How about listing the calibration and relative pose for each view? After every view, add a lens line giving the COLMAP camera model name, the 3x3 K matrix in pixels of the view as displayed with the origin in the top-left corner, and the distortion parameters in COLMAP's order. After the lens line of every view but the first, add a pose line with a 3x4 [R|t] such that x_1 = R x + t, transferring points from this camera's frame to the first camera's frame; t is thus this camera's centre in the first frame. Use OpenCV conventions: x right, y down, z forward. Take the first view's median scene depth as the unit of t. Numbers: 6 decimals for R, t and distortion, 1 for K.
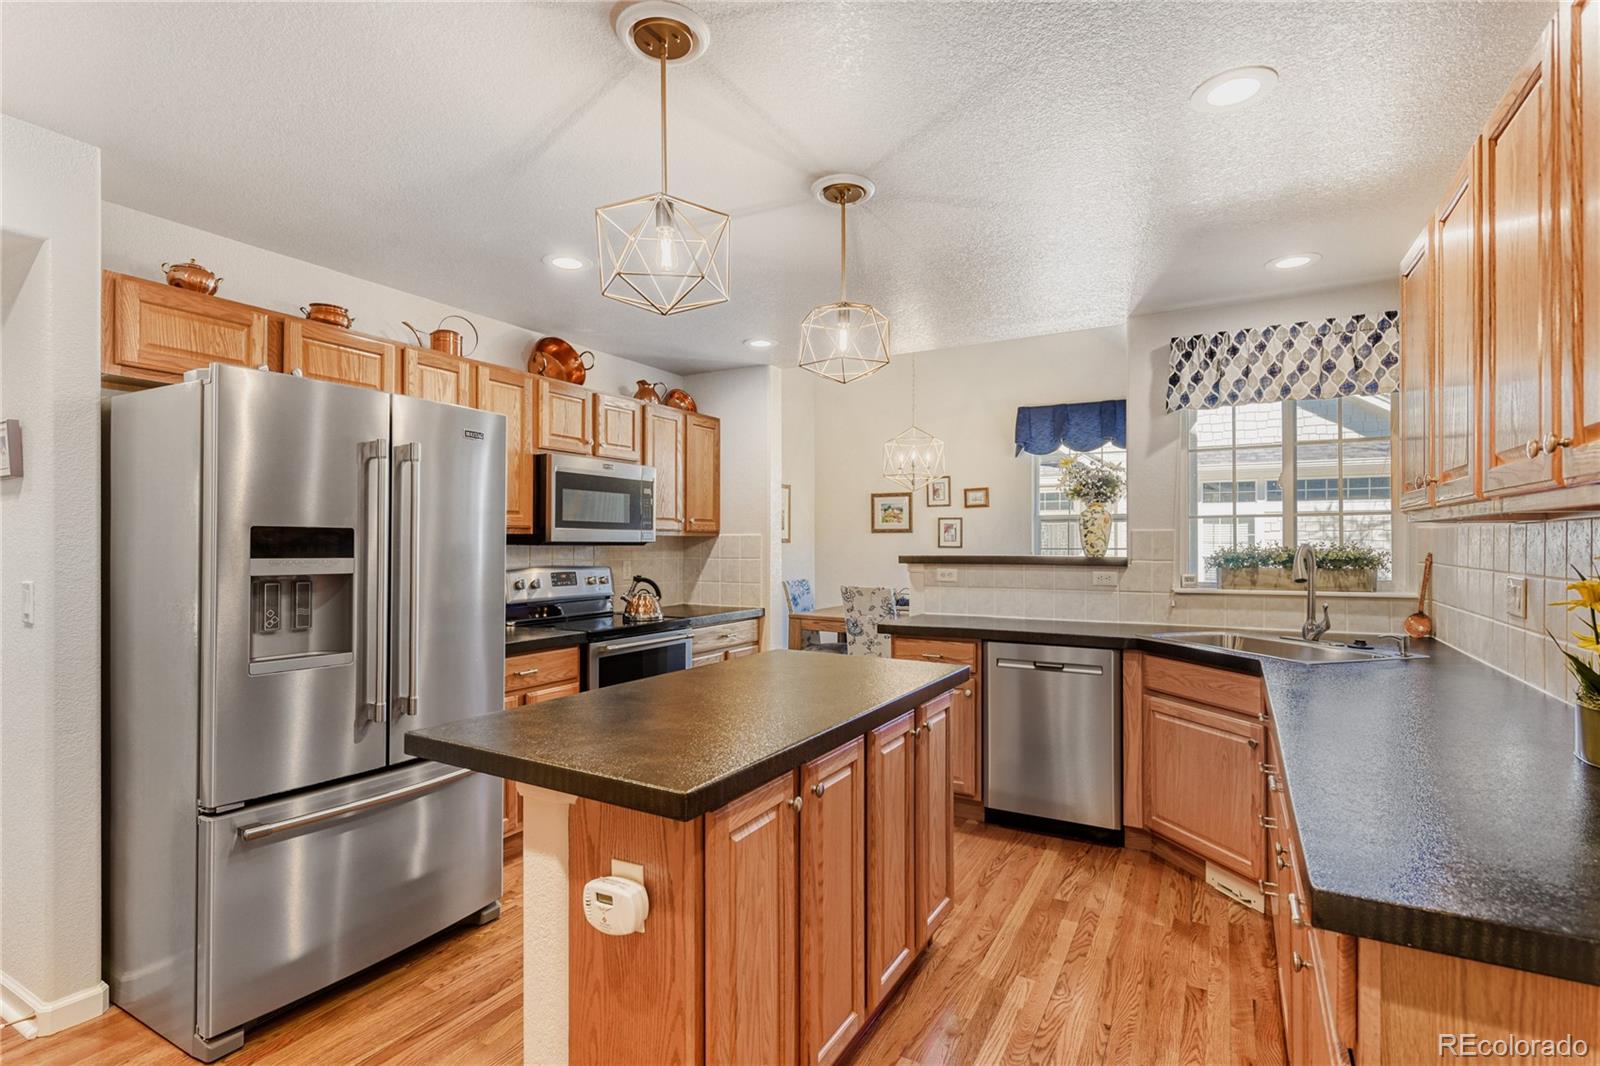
lens RADIAL K [[773.5, 0, 777.2], [0, 773.5, 537.1], [0, 0, 1]] dist [0.002264, -0.000015]
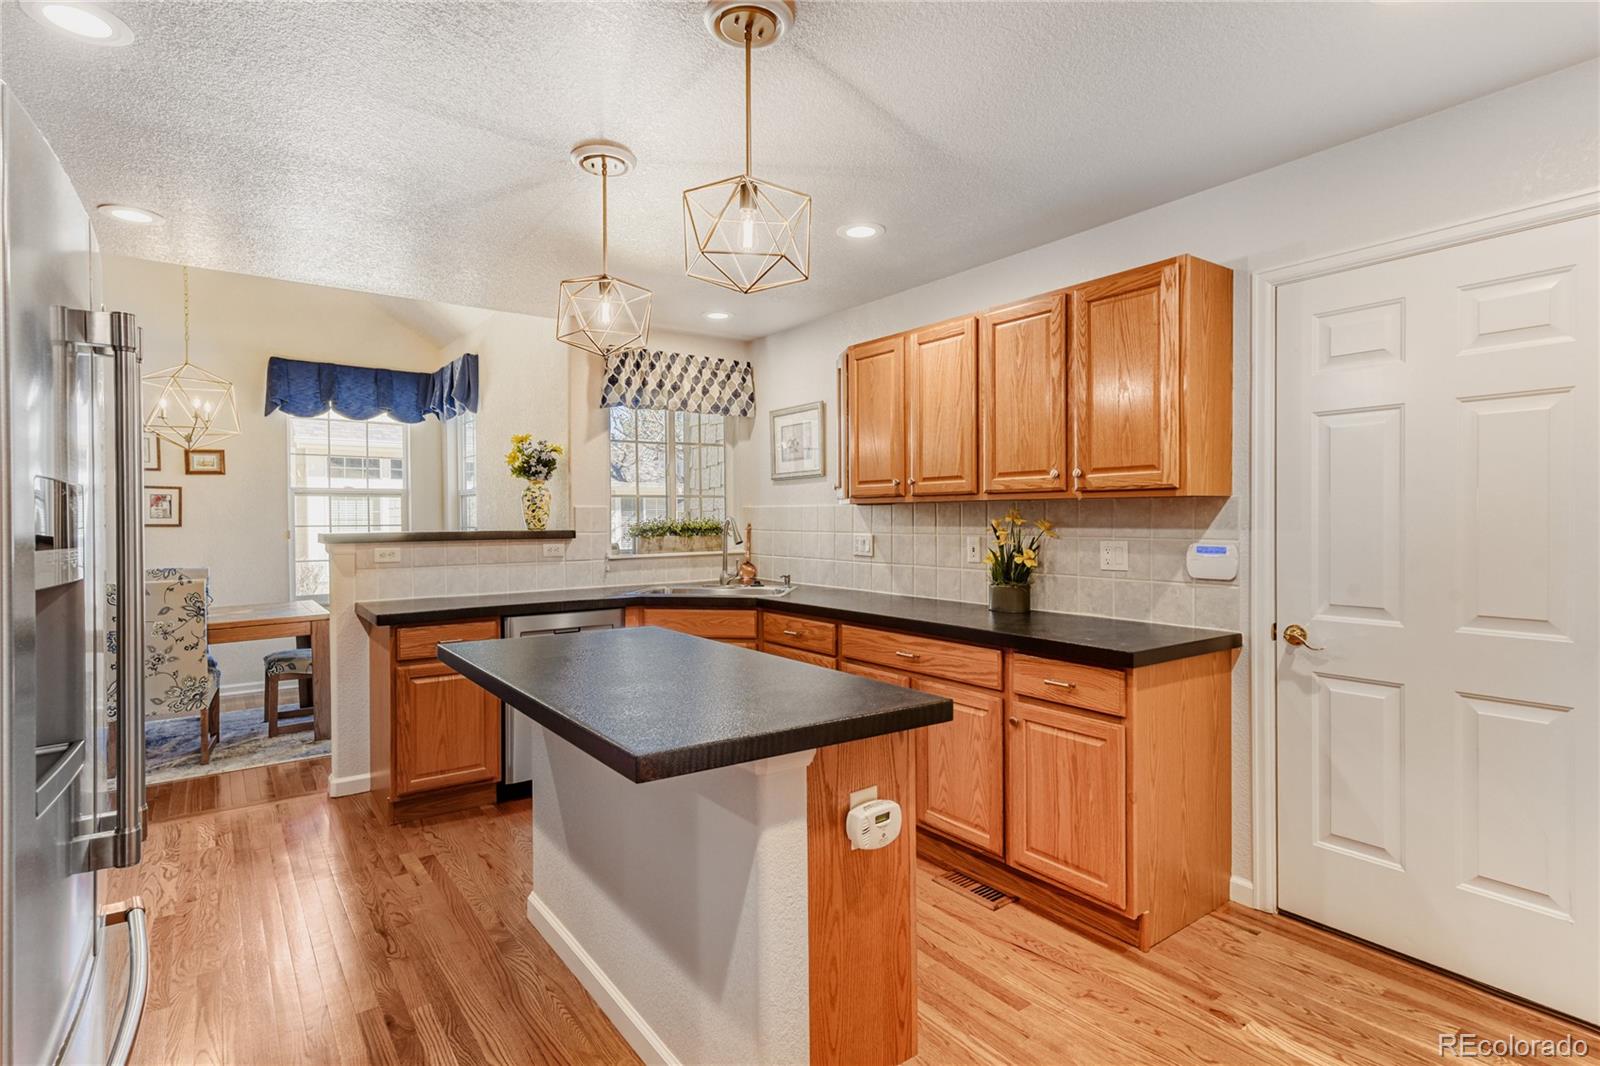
lens RADIAL K [[813.5, 0, 803.5], [0, 813.5, 522.4], [0, 0, 1]] dist [0.017034, -0.000207]
pose [[0.391561, -0.007632, 0.920120, -0.536064], [-0.001472, 0.999959, 0.008921, 0.003884], [-0.920151, -0.004847, 0.391534, 0.240739]]
